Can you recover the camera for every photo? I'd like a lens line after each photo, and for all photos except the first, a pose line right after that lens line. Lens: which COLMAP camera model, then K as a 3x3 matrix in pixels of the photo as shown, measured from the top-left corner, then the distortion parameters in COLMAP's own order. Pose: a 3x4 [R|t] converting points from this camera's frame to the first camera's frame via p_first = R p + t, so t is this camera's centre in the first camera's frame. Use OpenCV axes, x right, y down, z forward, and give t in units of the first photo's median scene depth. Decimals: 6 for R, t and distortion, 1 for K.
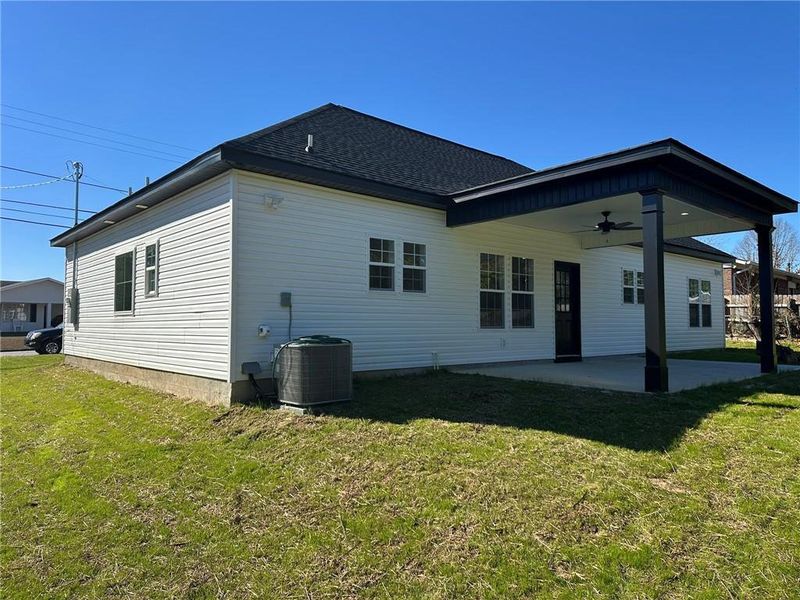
lens RADIAL K [[572.2, 0, 393.9], [0, 572.2, 299.4], [0, 0, 1]] dist [0.072950, -0.059016]
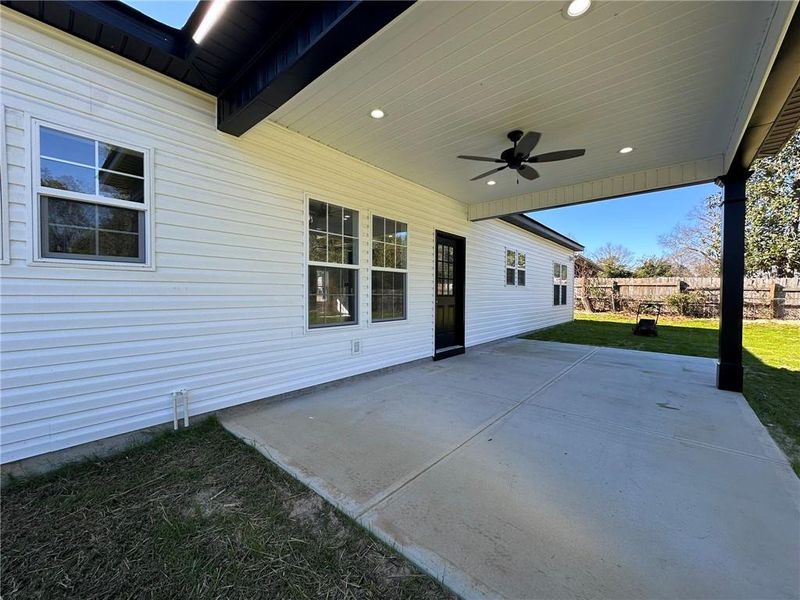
lens RADIAL K [[325.9, 0, 406.7], [0, 325.9, 297.0], [0, 0, 1]] dist [-0.001868, 0.000024]
pose [[0.986836, 0.003288, 0.161689, 0.170908], [-0.012728, 0.998271, 0.057381, -0.001787], [-0.161220, -0.058684, 0.985172, 0.572189]]
